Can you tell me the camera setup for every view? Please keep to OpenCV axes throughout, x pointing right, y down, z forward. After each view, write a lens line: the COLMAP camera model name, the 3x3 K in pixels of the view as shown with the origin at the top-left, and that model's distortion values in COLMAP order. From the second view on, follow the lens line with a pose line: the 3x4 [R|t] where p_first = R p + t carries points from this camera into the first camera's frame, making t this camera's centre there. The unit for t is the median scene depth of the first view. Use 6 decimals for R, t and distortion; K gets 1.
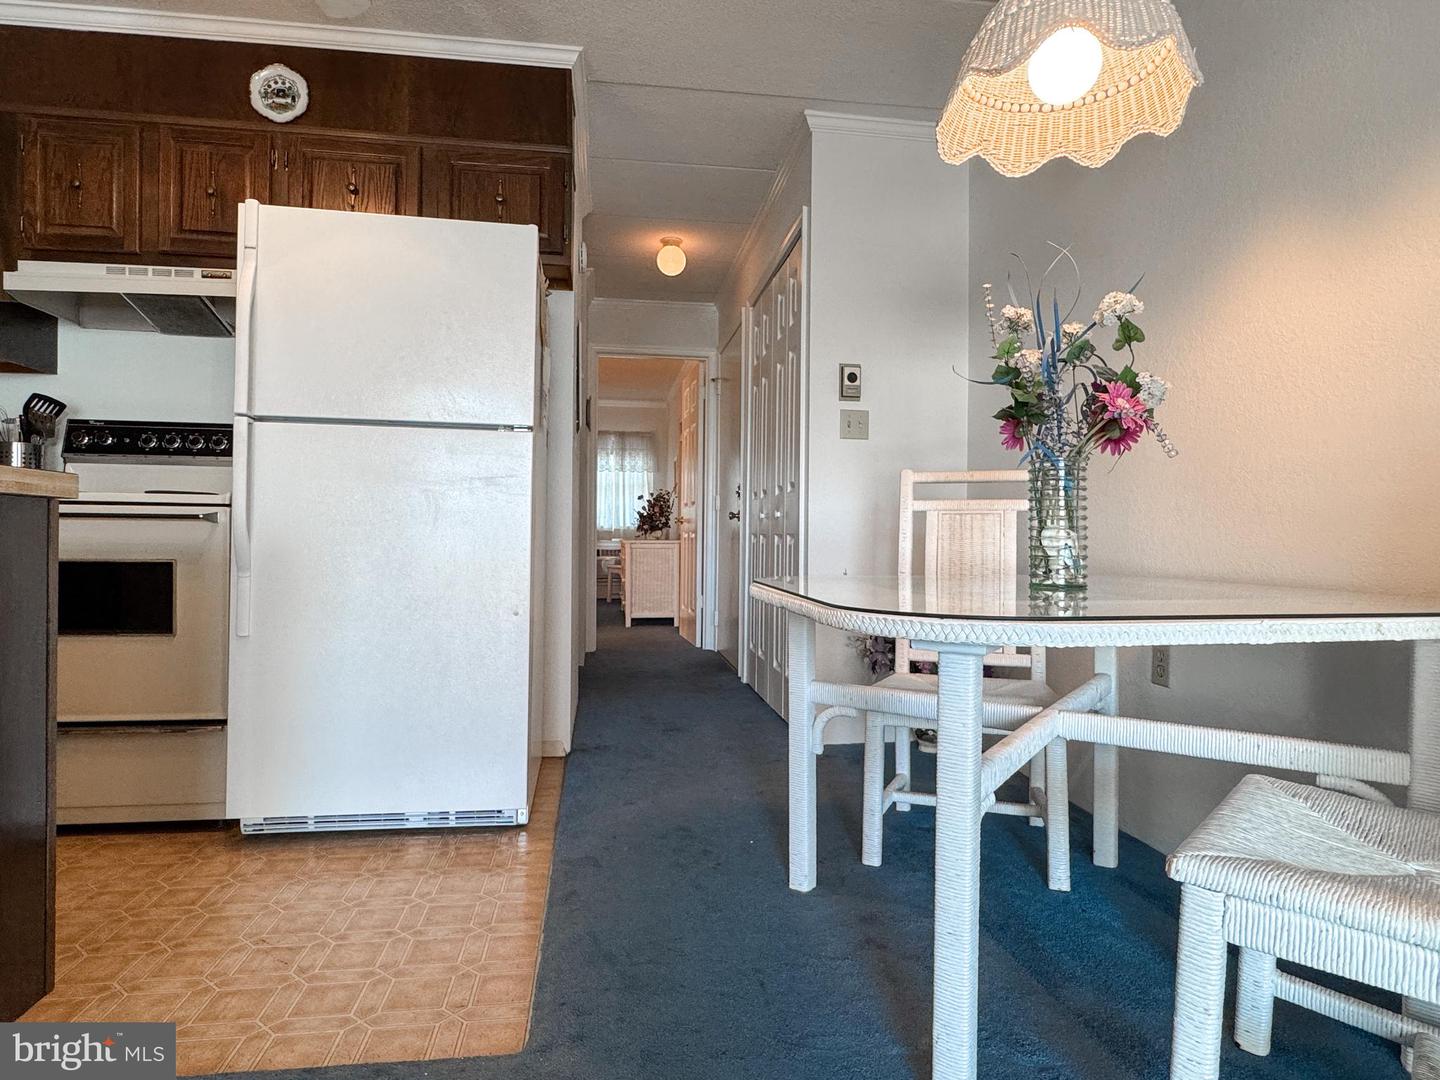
lens RADIAL K [[822.3, 0, 711.7], [0, 822.3, 540.0], [0, 0, 1]] dist [-0.003188, 0.002698]
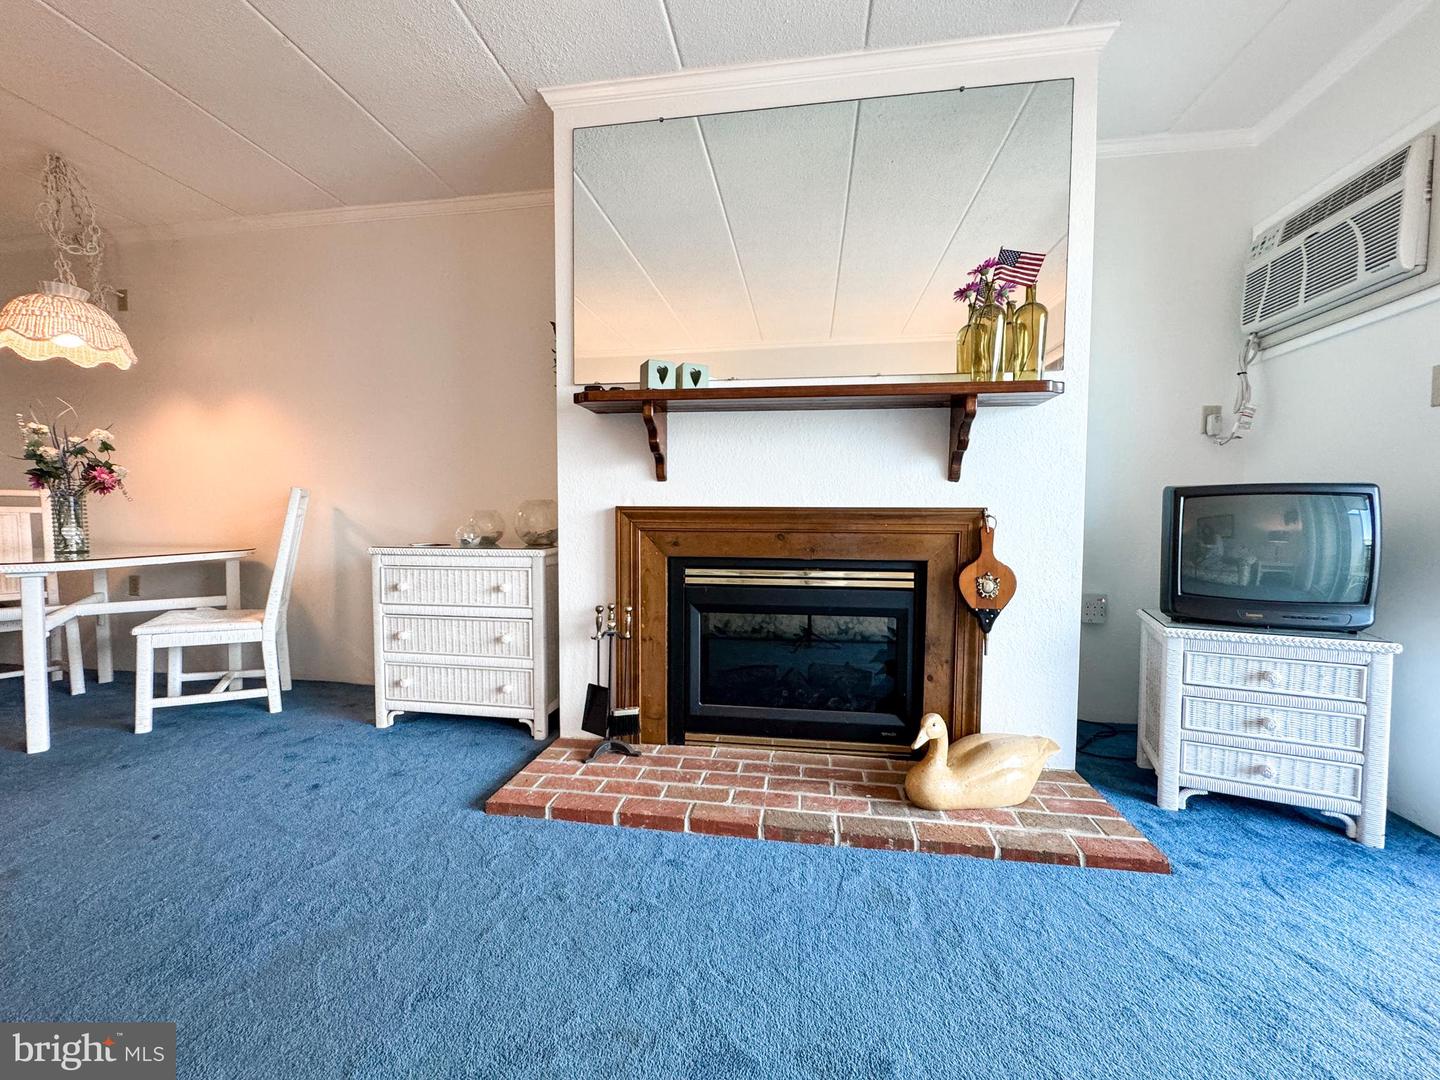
lens RADIAL K [[576.2, 0, 722.1], [0, 576.2, 538.3], [0, 0, 1]] dist [-0.003813, 0.000761]
pose [[0.285383, -0.044377, 0.957385, -0.434668], [0.006597, 0.998995, 0.044339, -0.030018], [-0.958391, -0.006338, 0.285389, -0.875858]]
